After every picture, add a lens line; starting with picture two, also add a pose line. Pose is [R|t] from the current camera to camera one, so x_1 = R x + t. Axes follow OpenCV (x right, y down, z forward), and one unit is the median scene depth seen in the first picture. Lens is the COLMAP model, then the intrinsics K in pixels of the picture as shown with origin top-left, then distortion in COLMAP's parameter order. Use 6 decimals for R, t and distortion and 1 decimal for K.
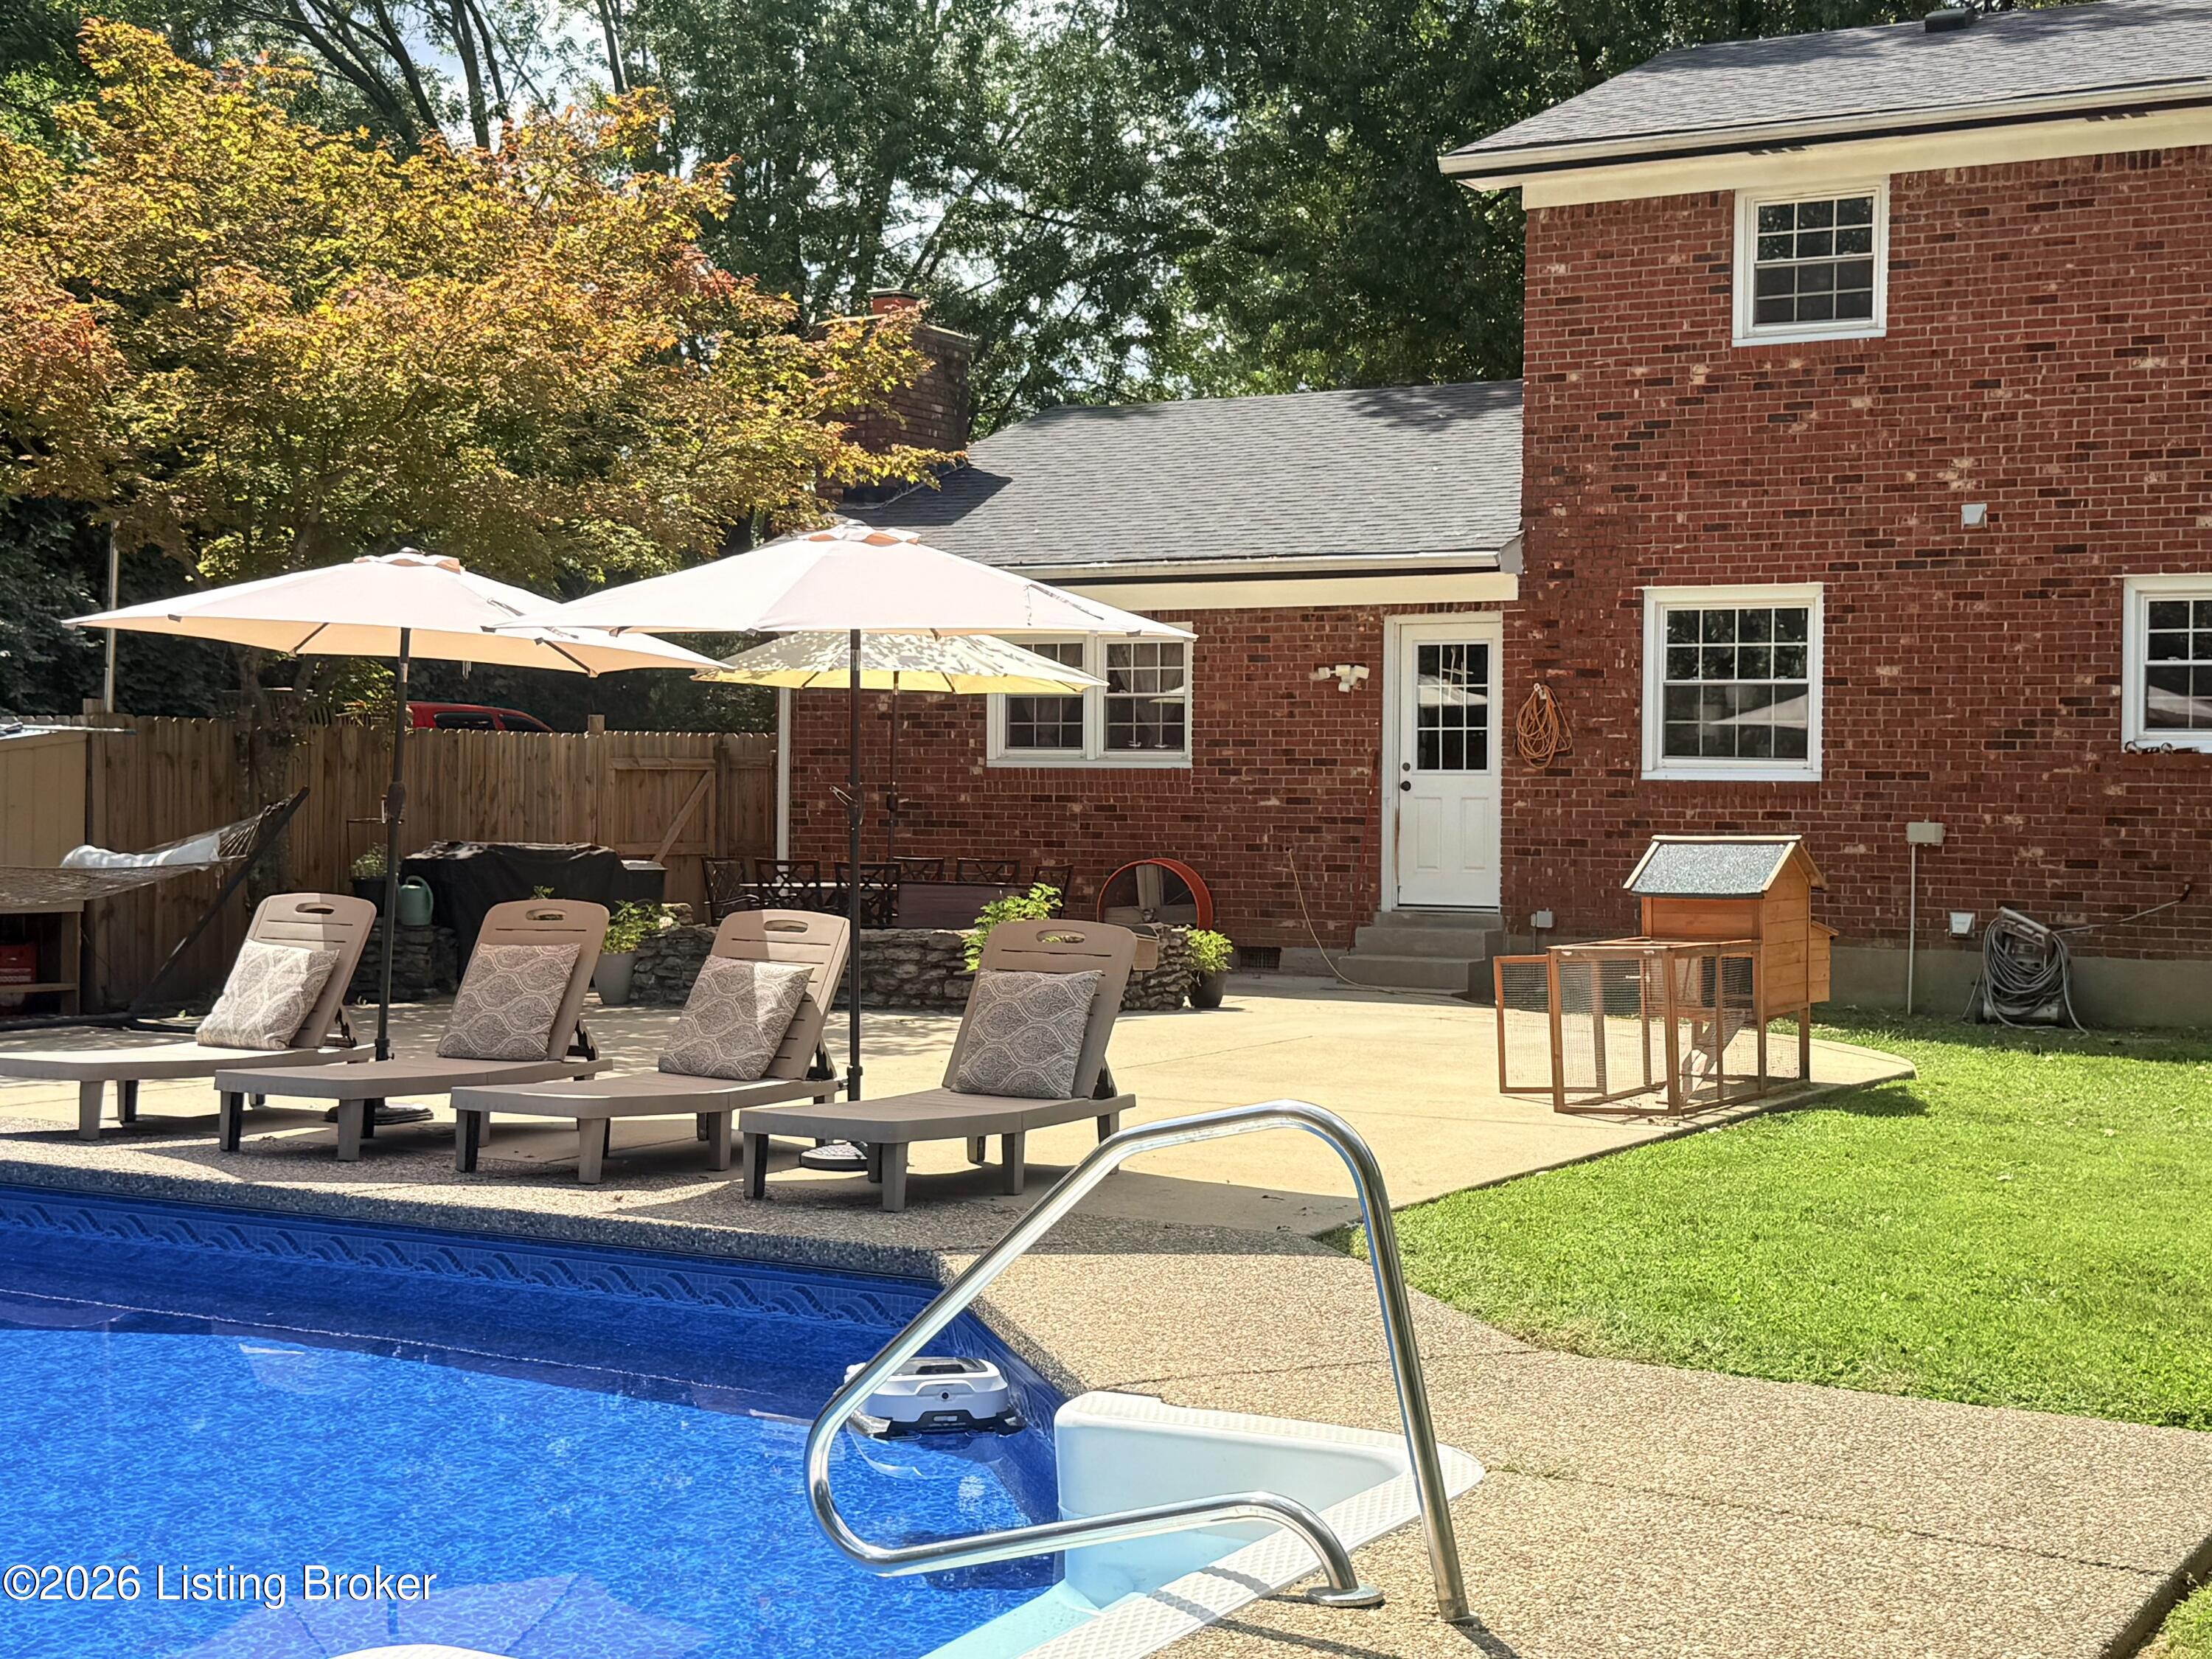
lens RADIAL K [[3018.1, 0, 1088.1], [0, 3018.1, 807.5], [0, 0, 1]] dist [0.131459, 0.000000]
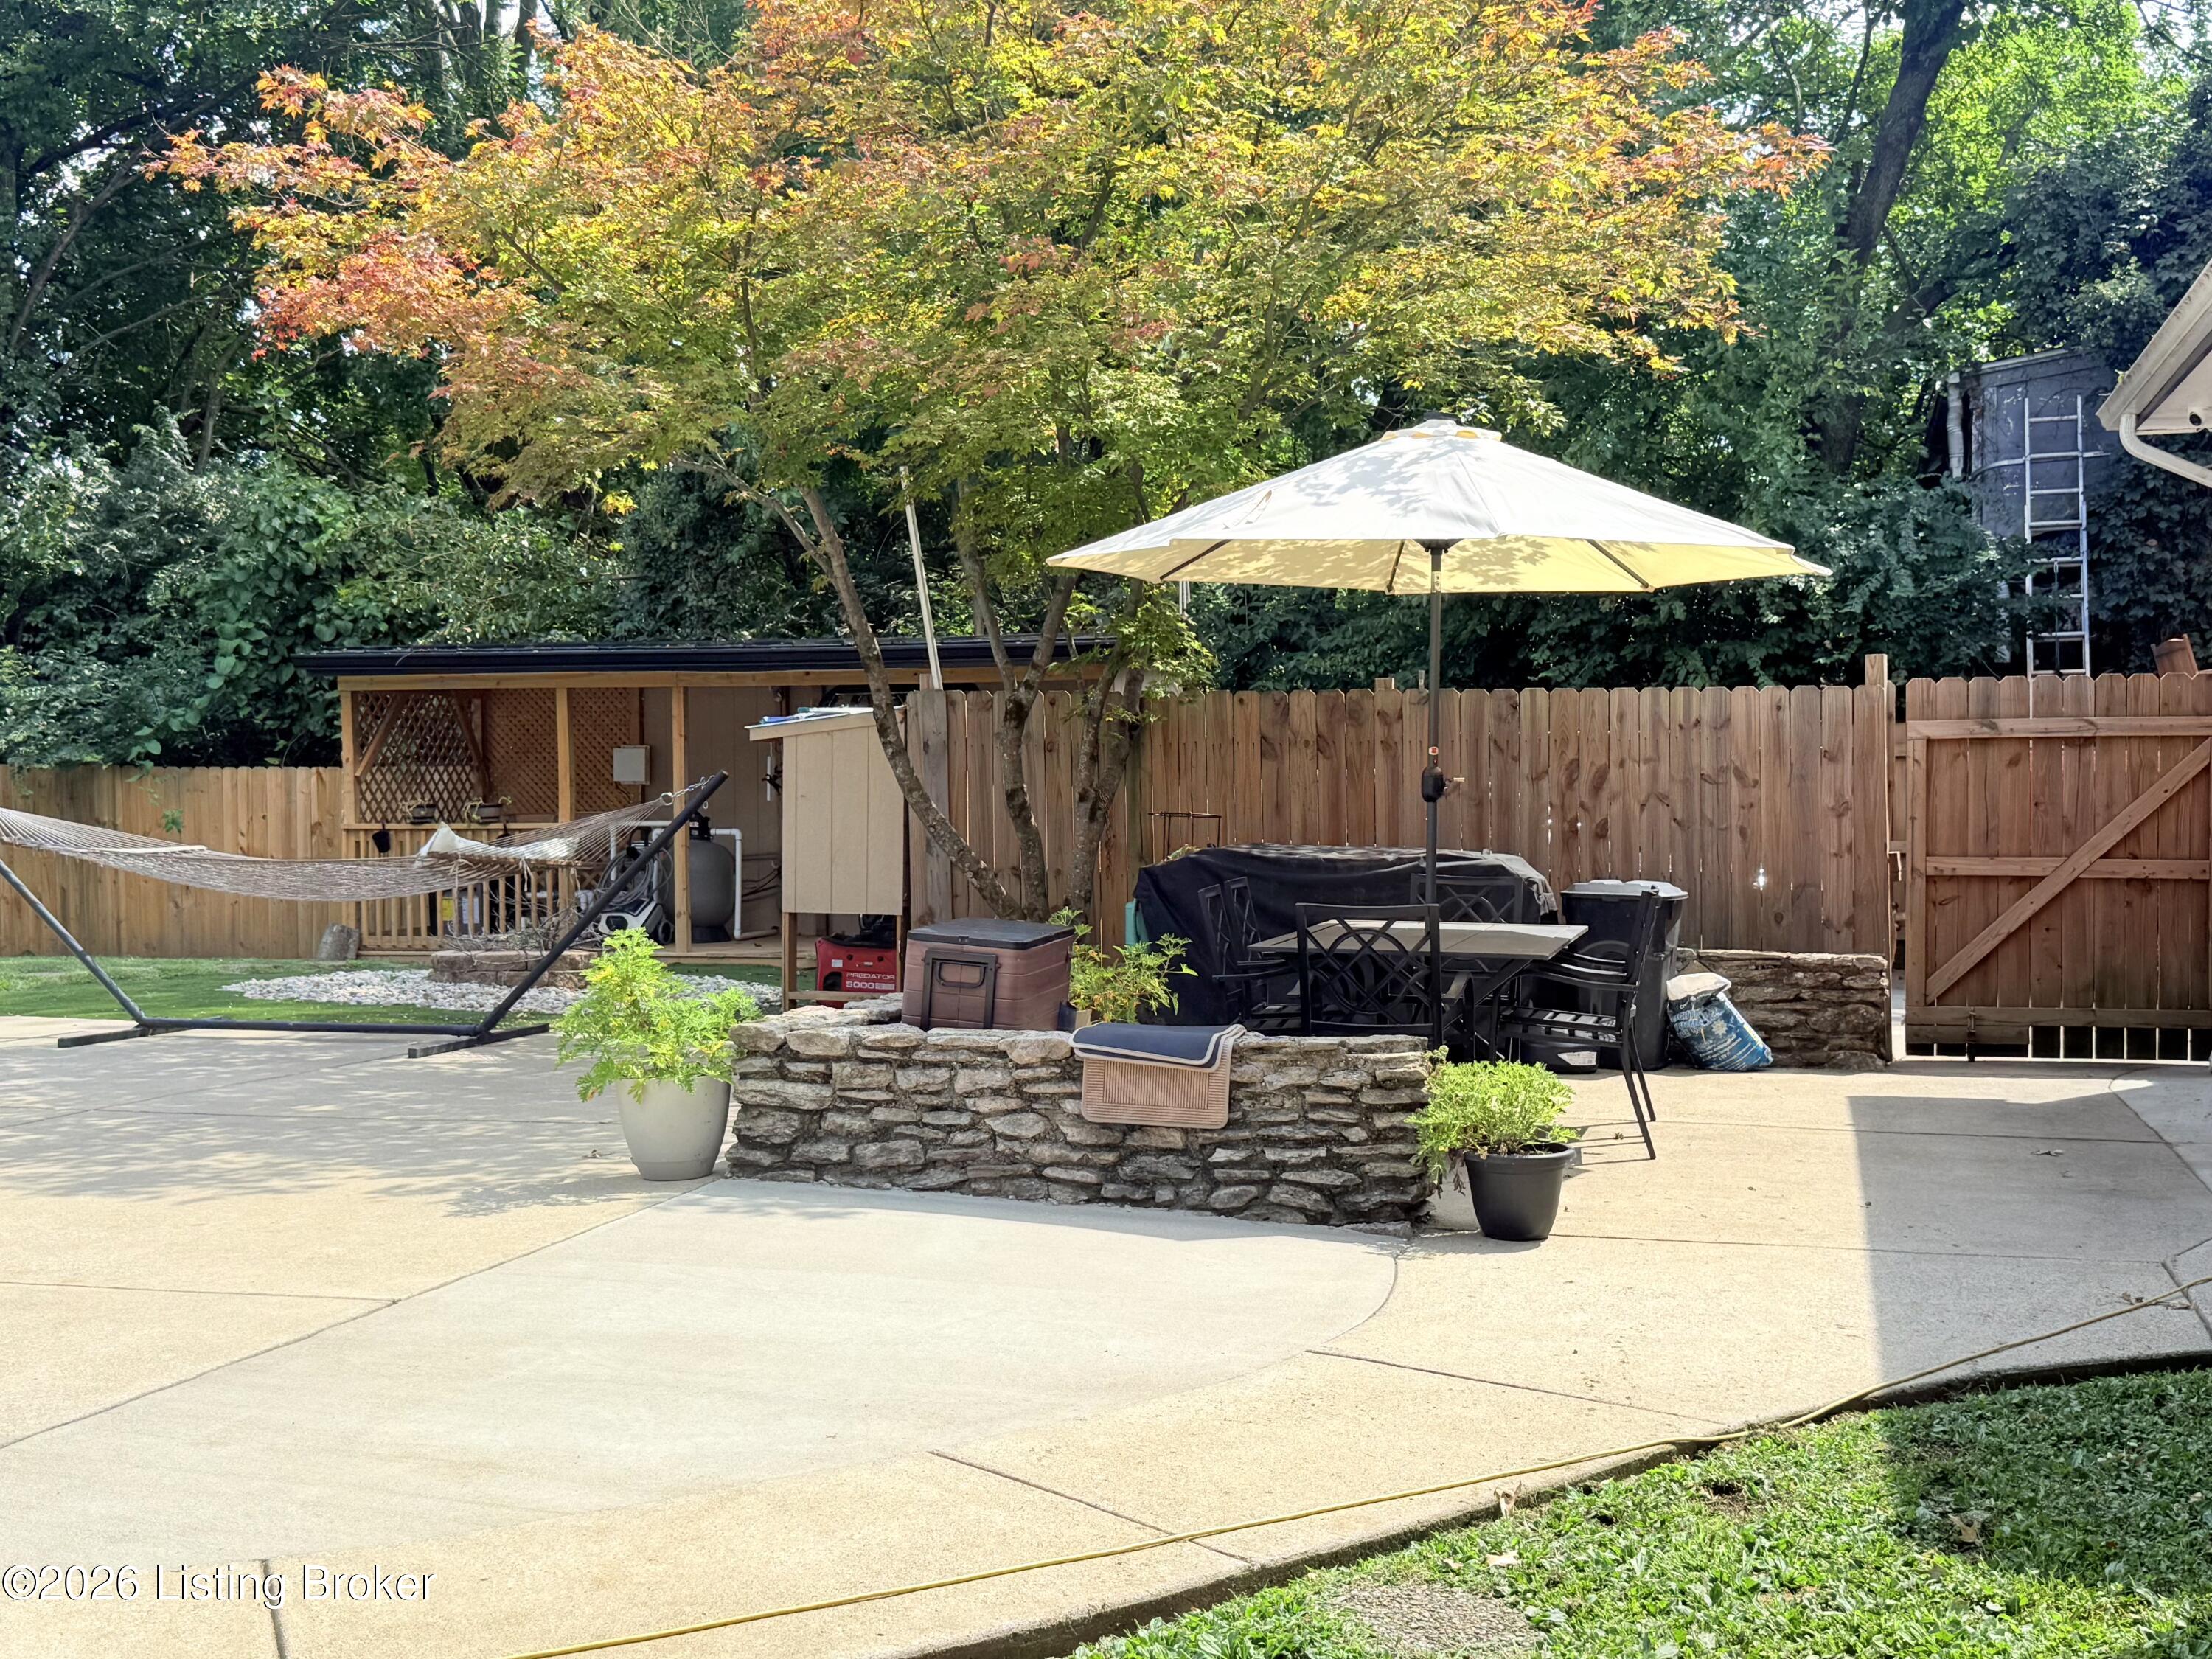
lens RADIAL K [[2575.1, 0, 1113.1], [0, 2575.1, 819.6], [0, 0, 1]] dist [0.101700, 0.000000]
pose [[0.239119, 0.003390, -0.970984, 0.352951], [-0.002444, 0.999993, 0.002889, 0.003216], [0.970987, 0.001682, 0.239126, 0.758754]]
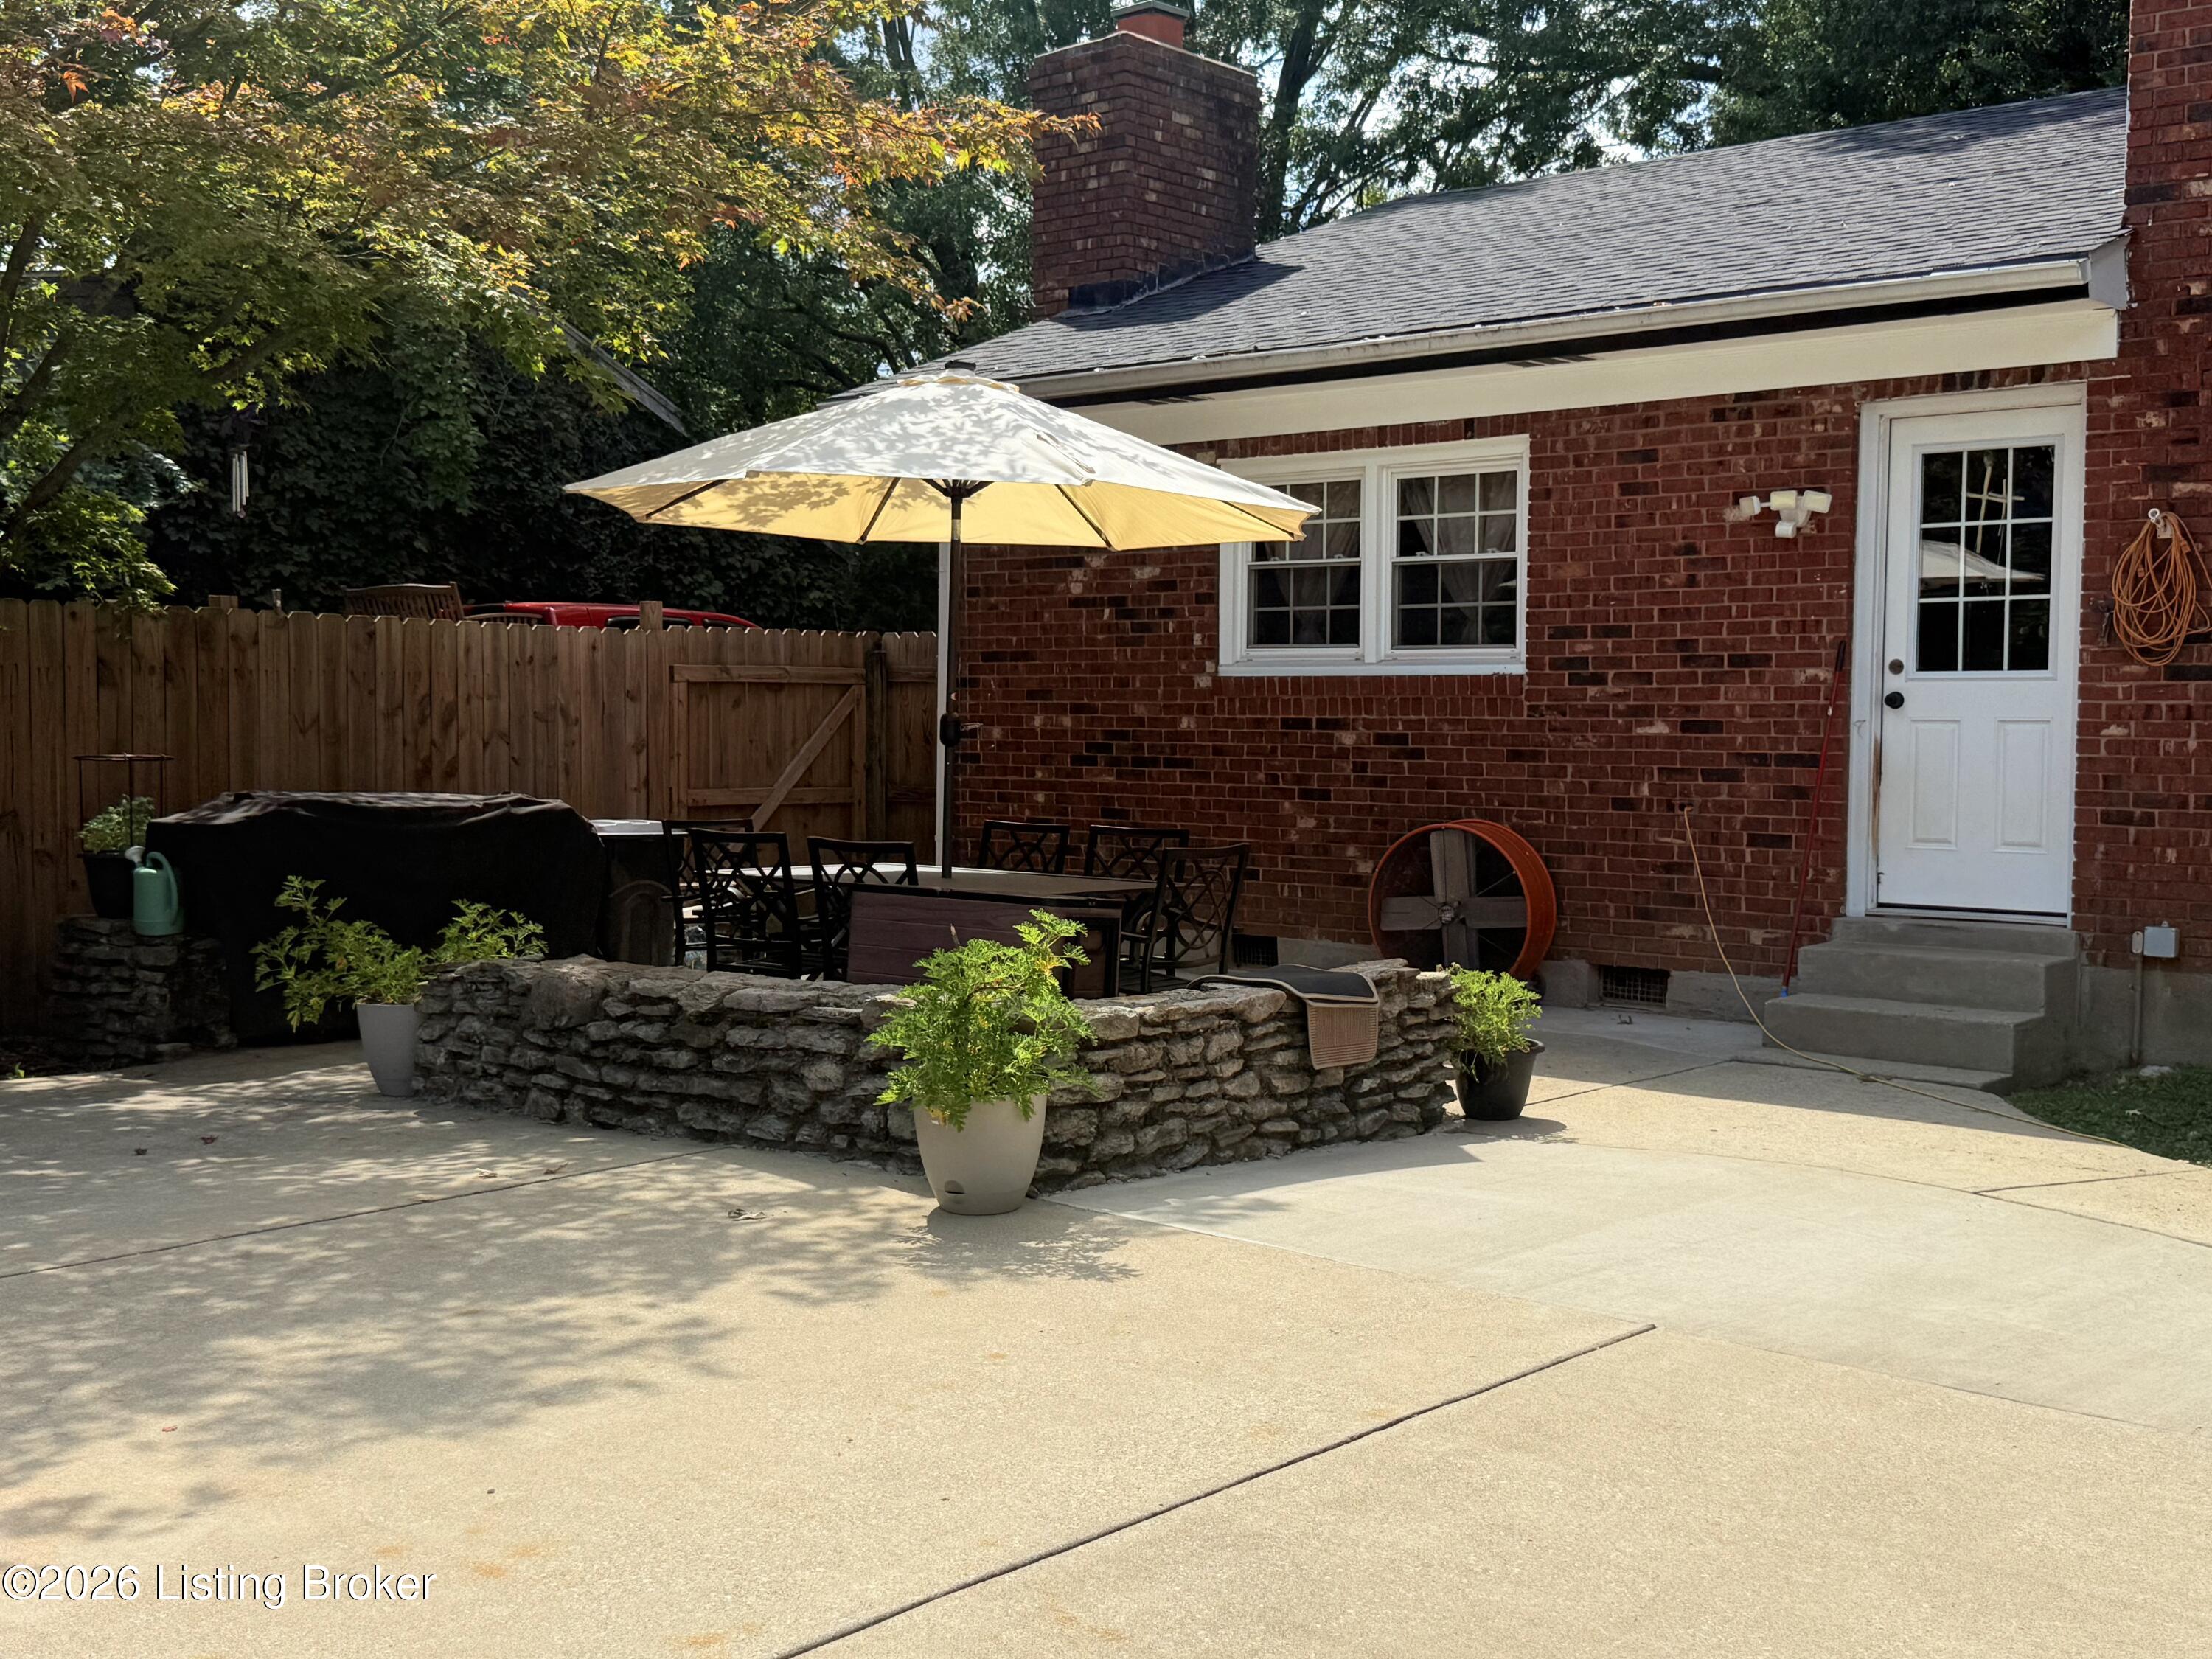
lens RADIAL K [[2454.1, 0, 1101.5], [0, 2454.1, 842.0], [0, 0, 1]] dist [0.075241, 0.000000]
pose [[0.980293, 0.008889, -0.197351, 0.050111], [-0.000314, 0.999056, 0.043438, -0.000578], [0.197551, -0.042520, 0.979370, 0.505326]]
